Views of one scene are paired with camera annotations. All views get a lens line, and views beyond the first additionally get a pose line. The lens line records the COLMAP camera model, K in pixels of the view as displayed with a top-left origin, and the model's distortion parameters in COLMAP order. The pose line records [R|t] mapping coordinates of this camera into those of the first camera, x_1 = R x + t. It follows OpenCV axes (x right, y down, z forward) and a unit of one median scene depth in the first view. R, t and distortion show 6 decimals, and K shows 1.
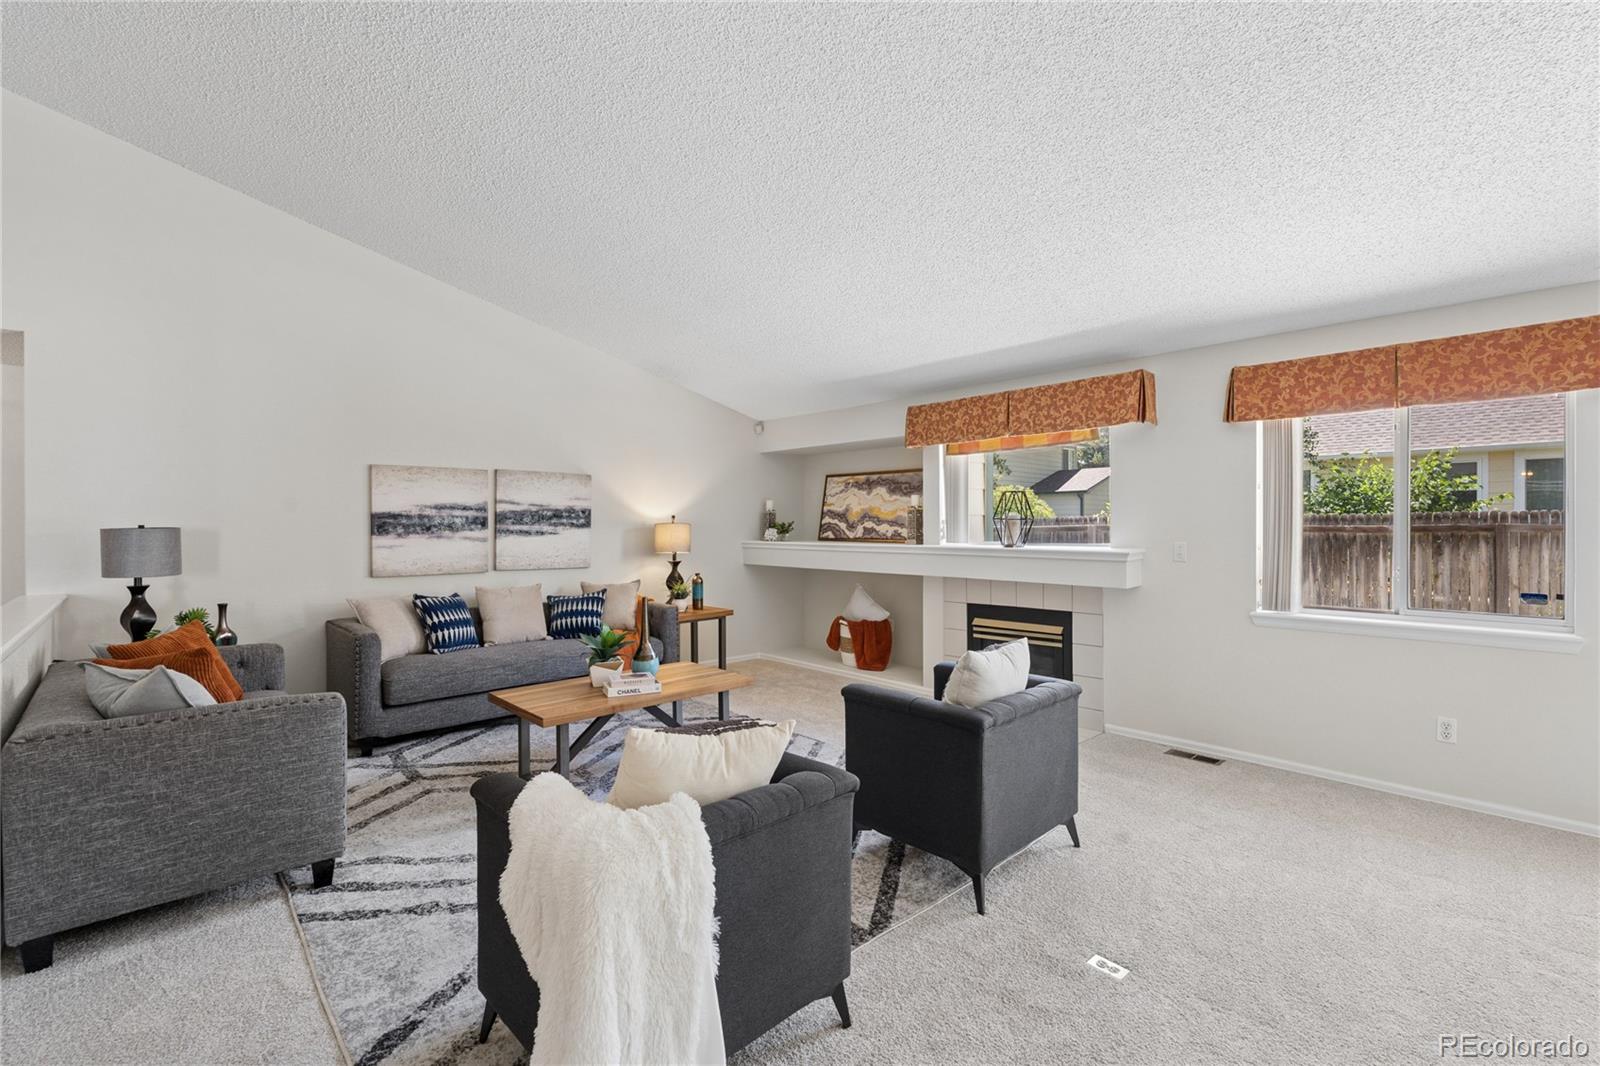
lens RADIAL K [[709.0, 0, 792.9], [0, 709.0, 527.5], [0, 0, 1]] dist [-0.006175, 0.000623]
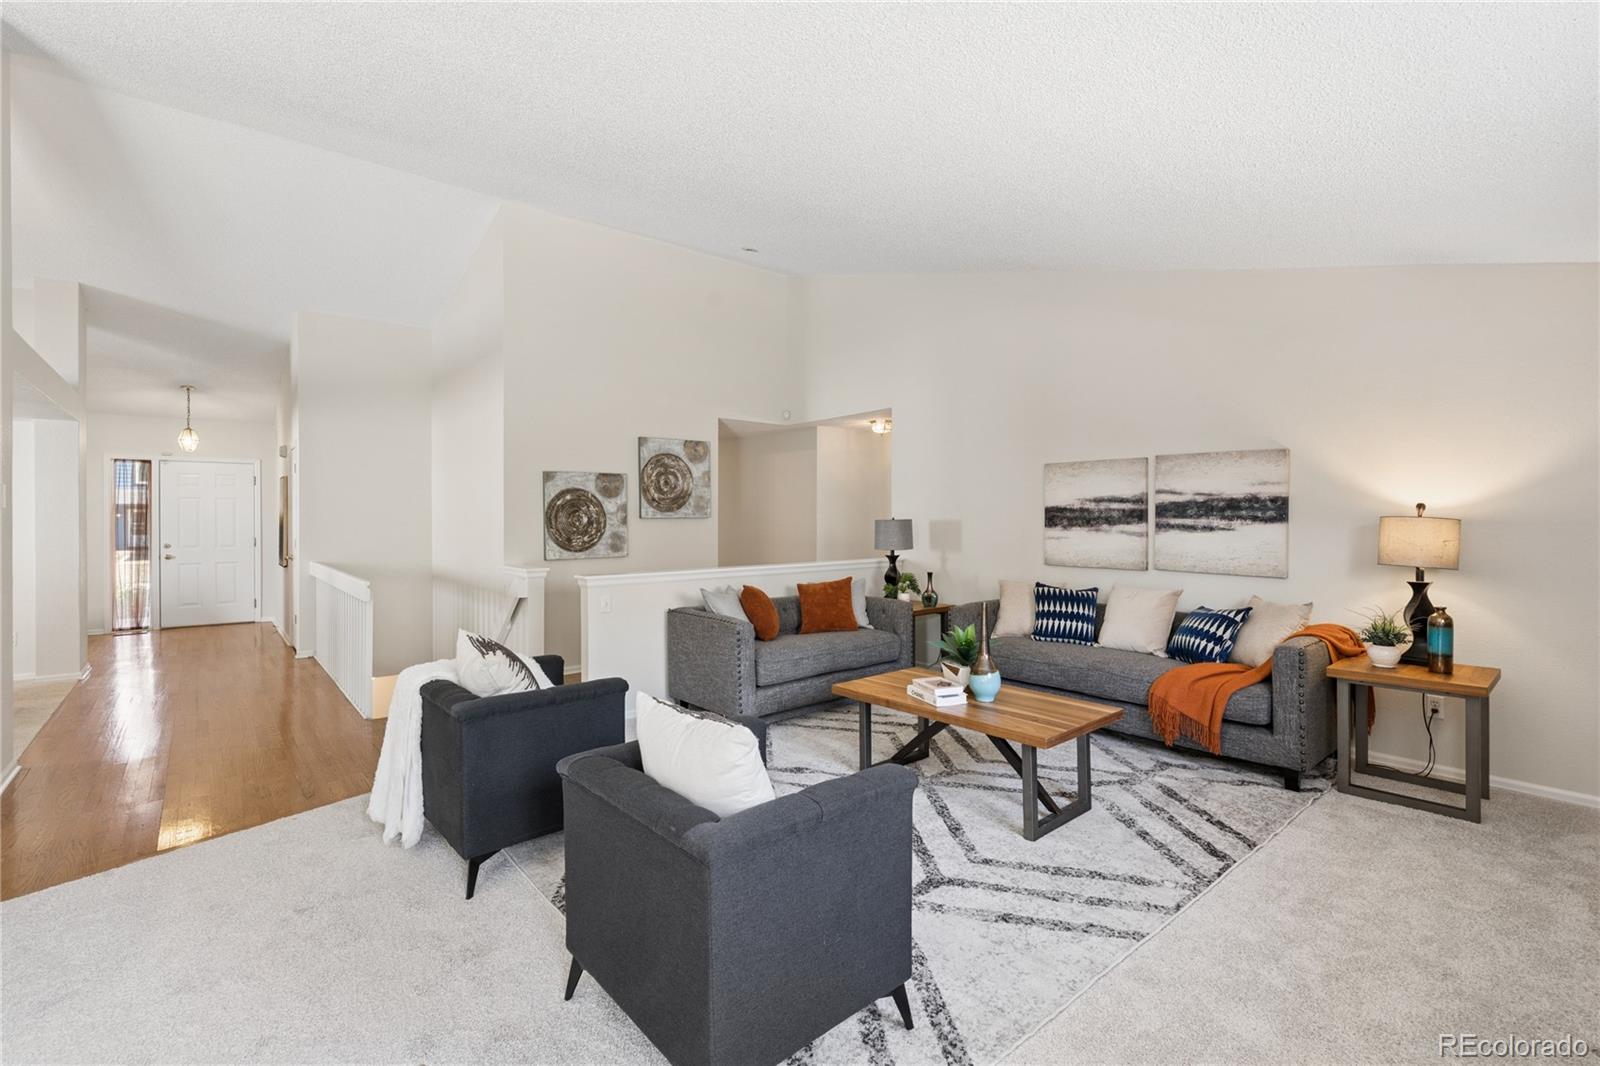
lens RADIAL K [[709.0, 0, 812.9], [0, 709.0, 512.2], [0, 0, 1]] dist [-0.006175, 0.000623]
pose [[-0.031044, -0.003146, -0.999513, 0.474084], [-0.002517, 0.999992, -0.003070, -0.007220], [0.999515, 0.002420, -0.031052, 0.584798]]
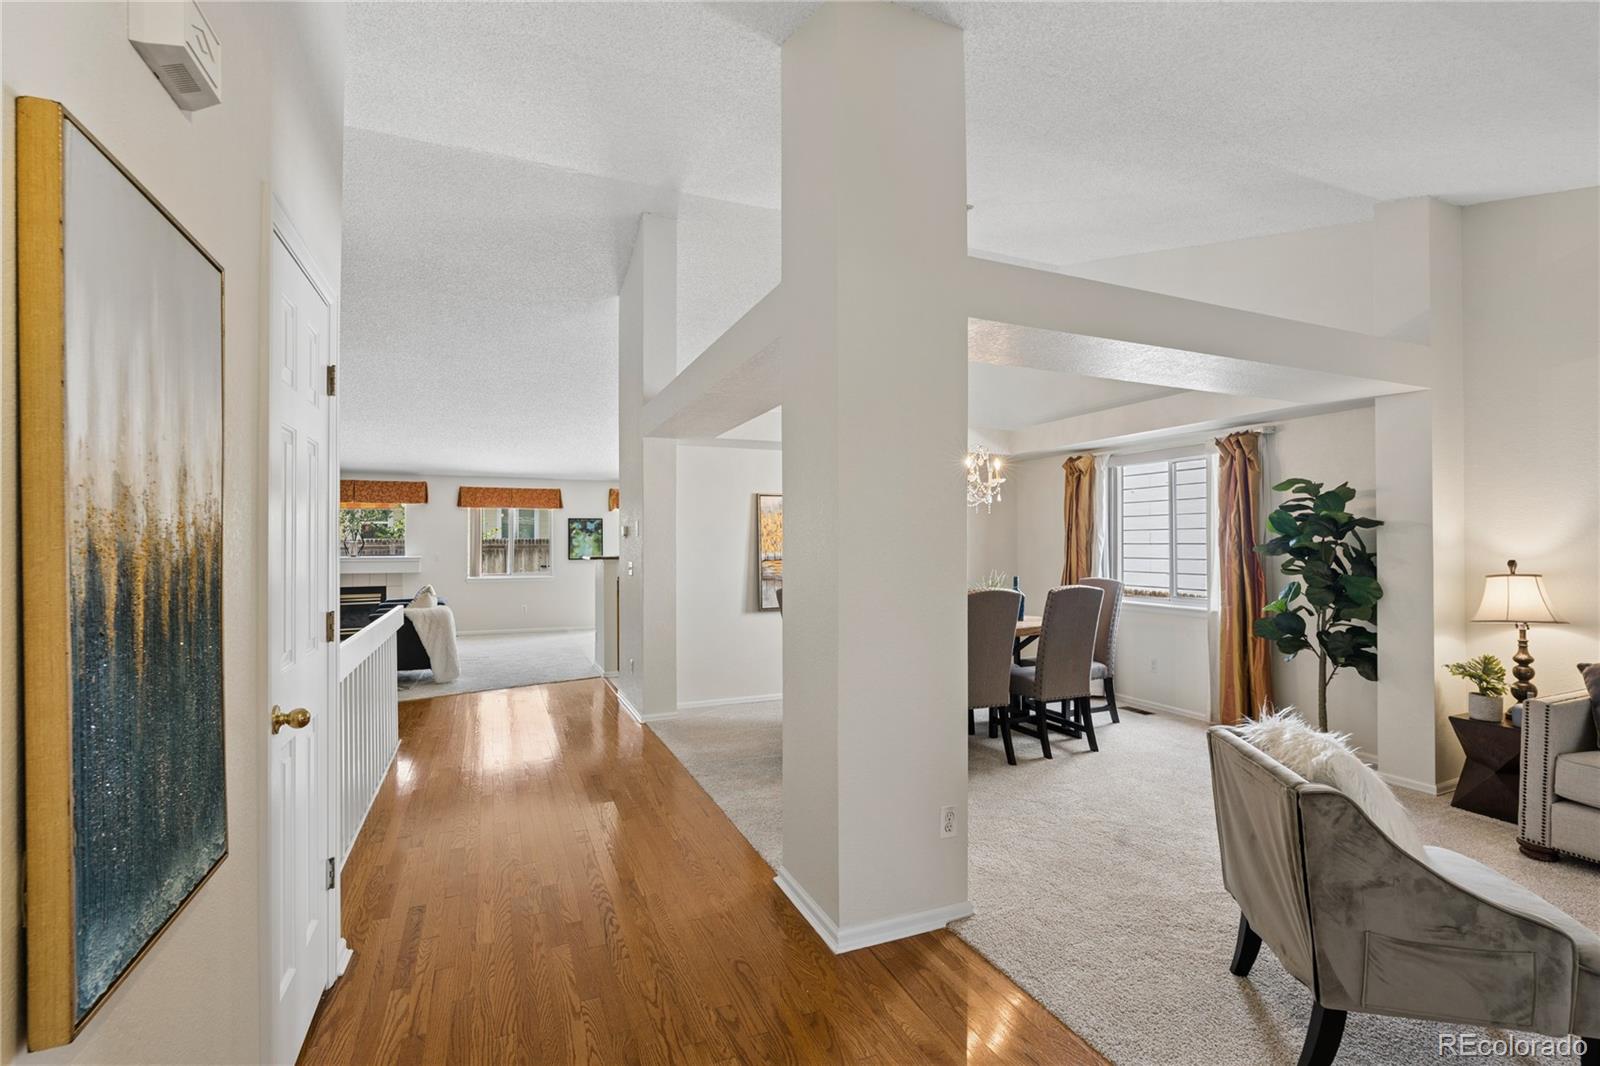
lens RADIAL K [[709.0, 0, 805.1], [0, 709.0, 537.0], [0, 0, 1]] dist [-0.006175, 0.000623]
pose [[0.323739, 0.013099, 0.946056, -1.056163], [0.004271, 0.999874, -0.015305, 0.006896], [-0.946137, 0.008995, 0.323642, -0.775797]]
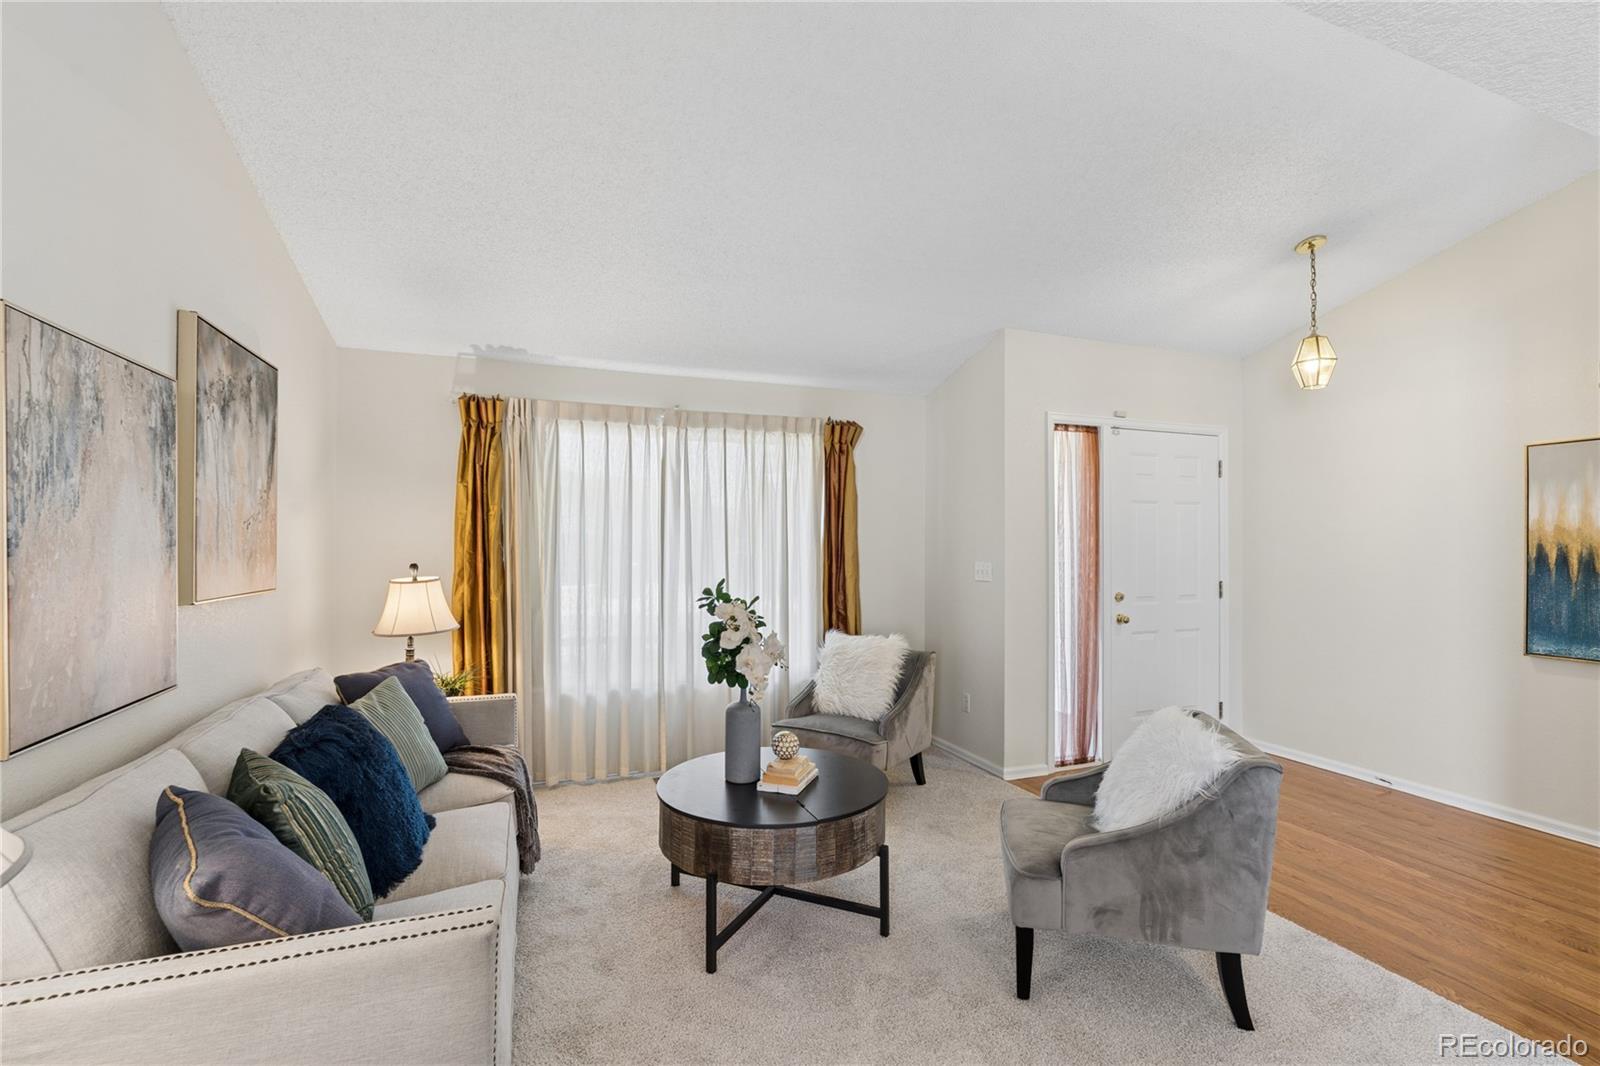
lens RADIAL K [[709.0, 0, 796.5], [0, 709.0, 538.7], [0, 0, 1]] dist [-0.006175, 0.000623]
pose [[-0.364268, -0.005604, -0.931277, -0.181864], [-0.001478, 0.999984, -0.005439, 0.006020], [0.931293, -0.000605, -0.364270, -0.952700]]
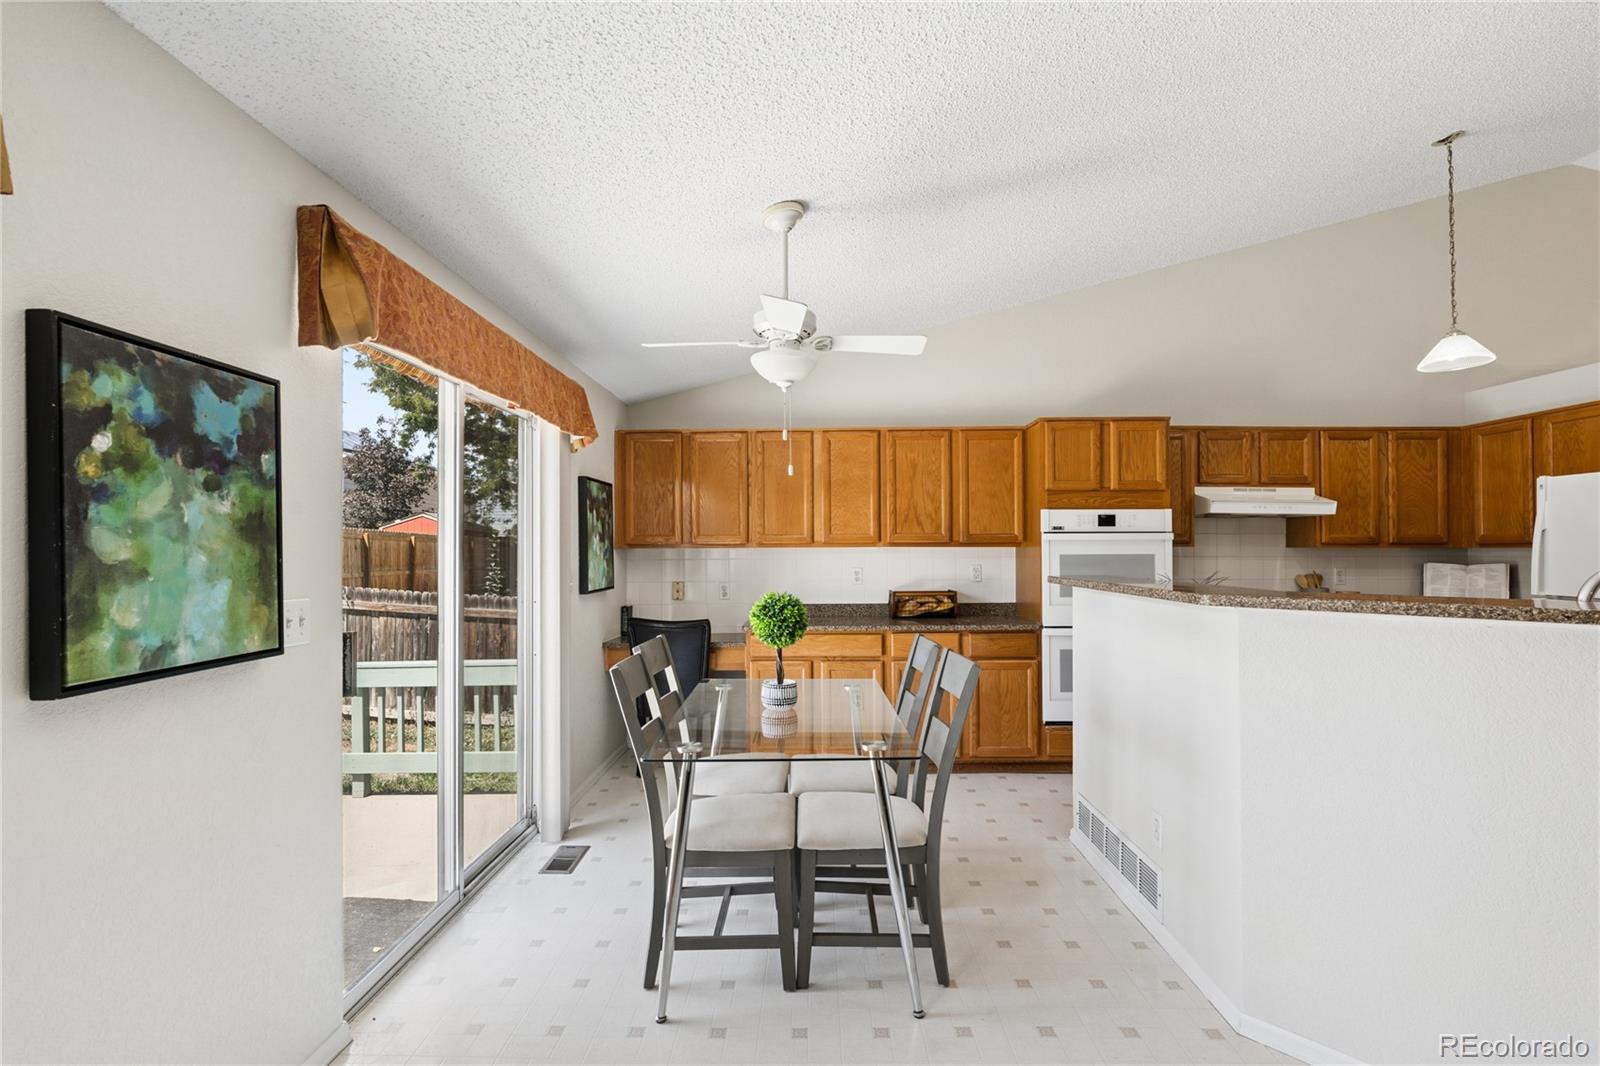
lens RADIAL K [[727.8, 0, 801.7], [0, 727.8, 537.8], [0, 0, 1]] dist [-0.005038, 0.000037]
pose [[-0.726220, 0.018732, 0.687207, 0.322472], [0.009367, 0.999806, -0.017354, -0.004564], [-0.687399, -0.006166, -0.726254, 0.520948]]
